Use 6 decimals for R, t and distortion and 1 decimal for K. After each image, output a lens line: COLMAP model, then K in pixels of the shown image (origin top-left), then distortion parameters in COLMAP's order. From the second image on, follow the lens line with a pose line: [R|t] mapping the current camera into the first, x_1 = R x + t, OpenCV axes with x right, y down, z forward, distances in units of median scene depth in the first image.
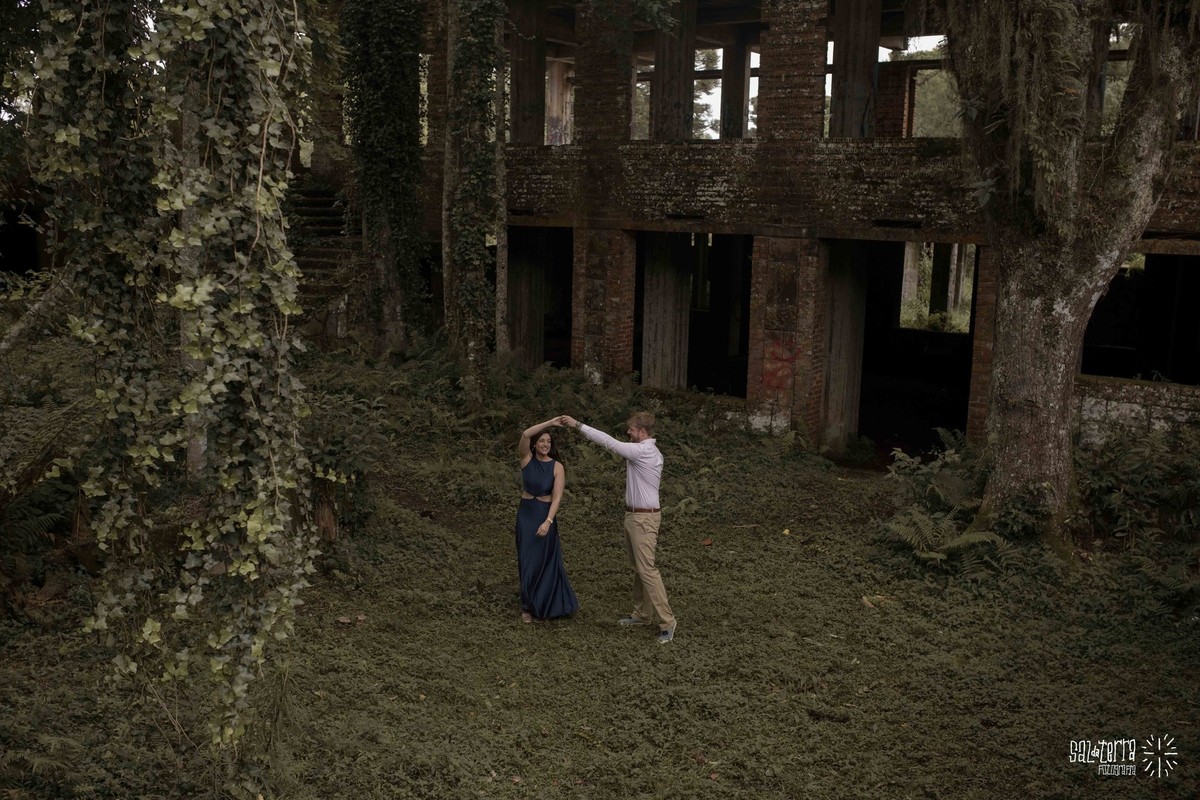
lens RADIAL K [[1149.7, 0, 600.0], [0, 1149.7, 400.0], [0, 0, 1]] dist [-0.059562, 0.089454]
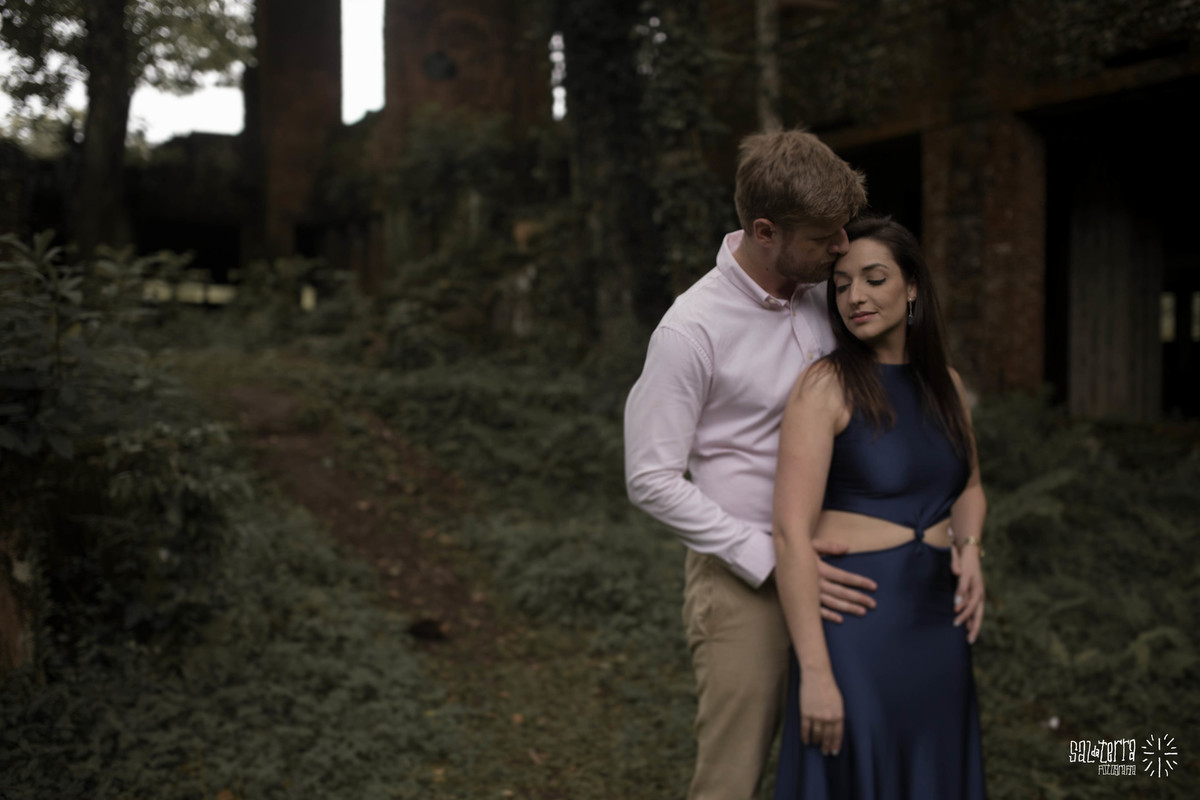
lens RADIAL K [[1149.7, 0, 600.0], [0, 1149.7, 400.0], [0, 0, 1]] dist [-0.059562, 0.089454]
pose [[0.926031, -0.013471, -0.377207, 0.042600], [-0.033913, 0.992352, -0.118694, 0.052691], [0.375921, 0.122706, 0.918492, 0.516255]]
